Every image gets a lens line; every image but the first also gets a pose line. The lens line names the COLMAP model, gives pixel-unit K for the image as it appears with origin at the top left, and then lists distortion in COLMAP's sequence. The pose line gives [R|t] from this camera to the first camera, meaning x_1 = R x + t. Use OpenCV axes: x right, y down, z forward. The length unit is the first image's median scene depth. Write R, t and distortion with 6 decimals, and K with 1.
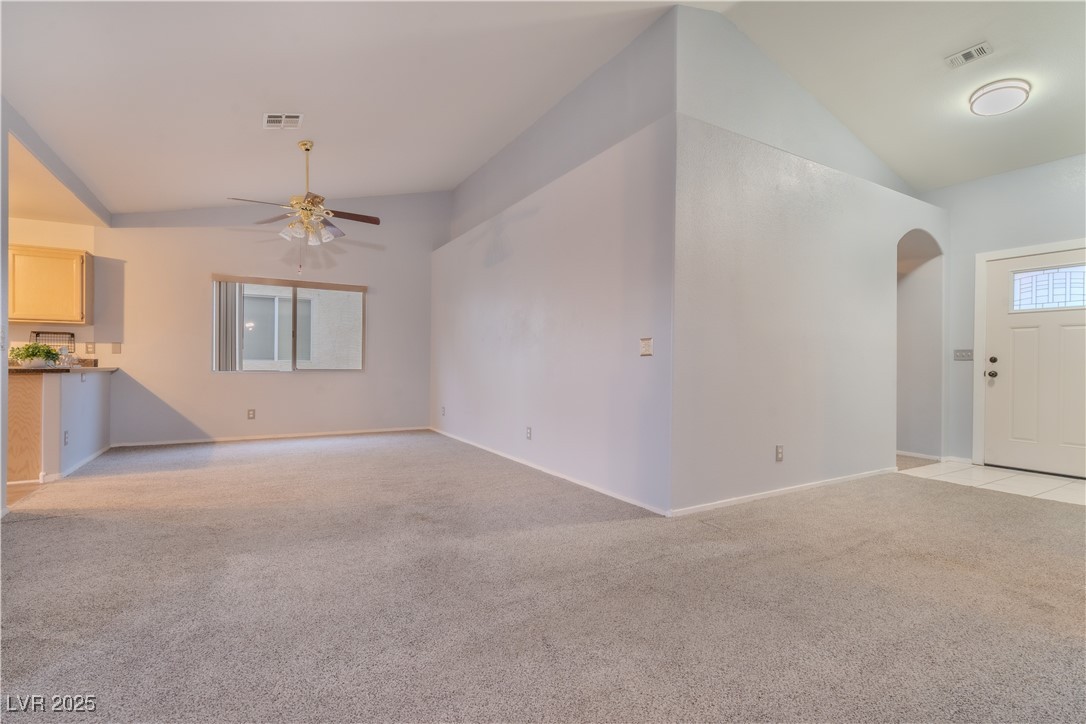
lens RADIAL K [[490.7, 0, 536.5], [0, 490.7, 364.5], [0, 0, 1]] dist [-0.003014, 0.000614]
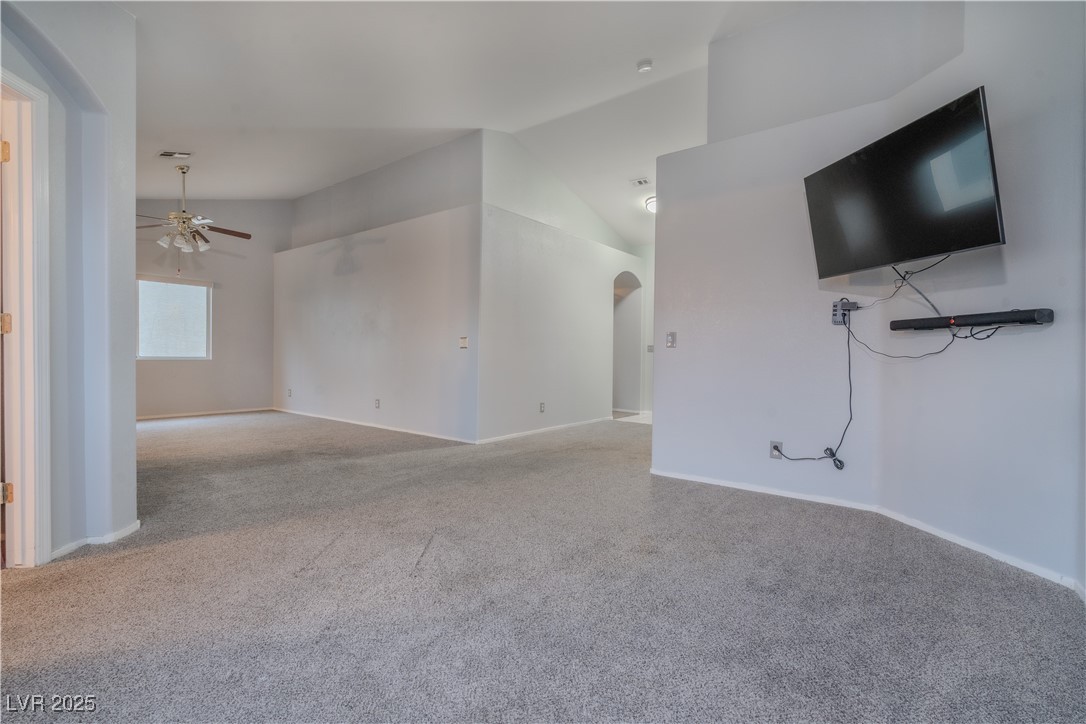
lens RADIAL K [[490.7, 0, 536.5], [0, 490.7, 364.5], [0, 0, 1]] dist [-0.003014, 0.000614]
pose [[0.927846, -0.003468, 0.372948, -0.119387], [-0.004363, 0.999787, 0.020153, 0.001742], [-0.372938, -0.020326, 0.927634, -0.448203]]
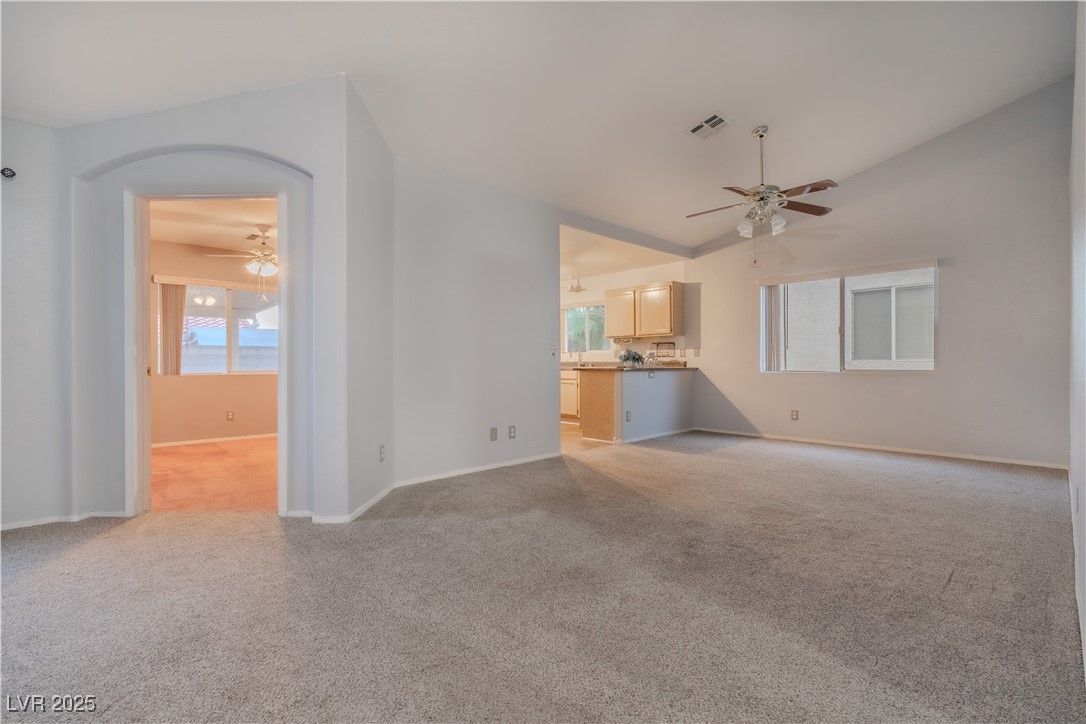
lens RADIAL K [[497.8, 0, 543.0], [0, 497.8, 362.0], [0, 0, 1]] dist [-0.005251, -0.000521]
pose [[0.230271, -0.011606, -0.973057, 0.368787], [0.004837, 0.999930, -0.010782, 0.004444], [0.973114, -0.002224, 0.230311, 0.378161]]
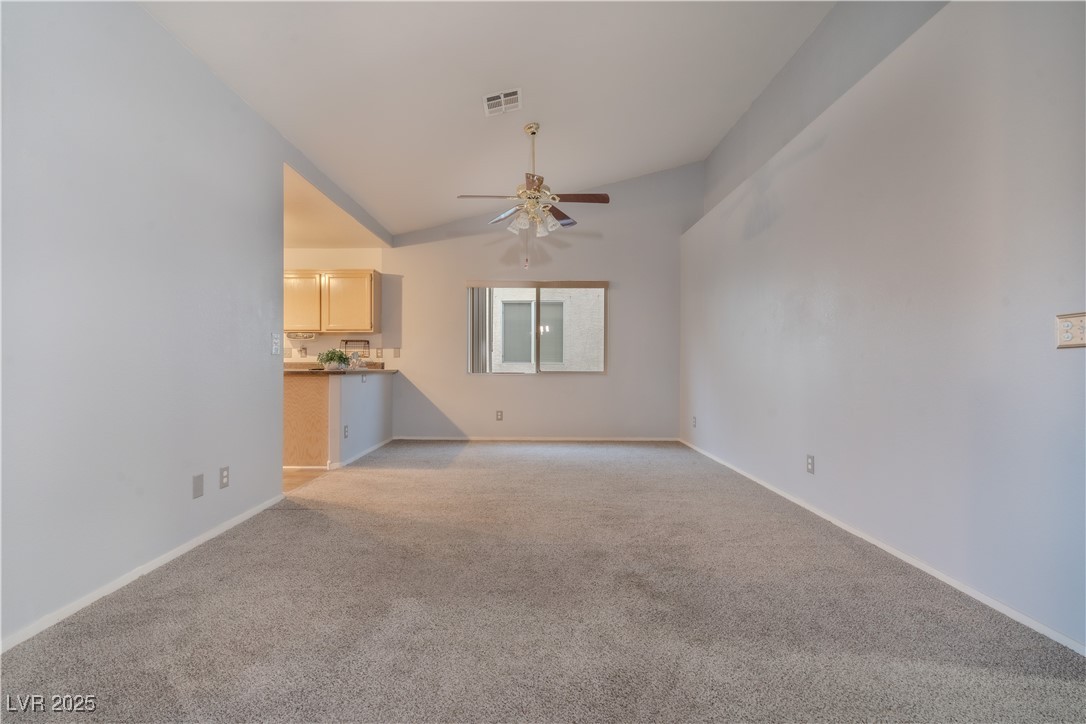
lens RADIAL K [[488.6, 0, 539.0], [0, 488.6, 364.4], [0, 0, 1]] dist [-0.003703, 0.000677]
pose [[0.866092, -0.005068, -0.499859, -0.002662], [0.003216, 0.999984, -0.004566, 0.000188], [0.499874, 0.002347, 0.866095, 0.216882]]
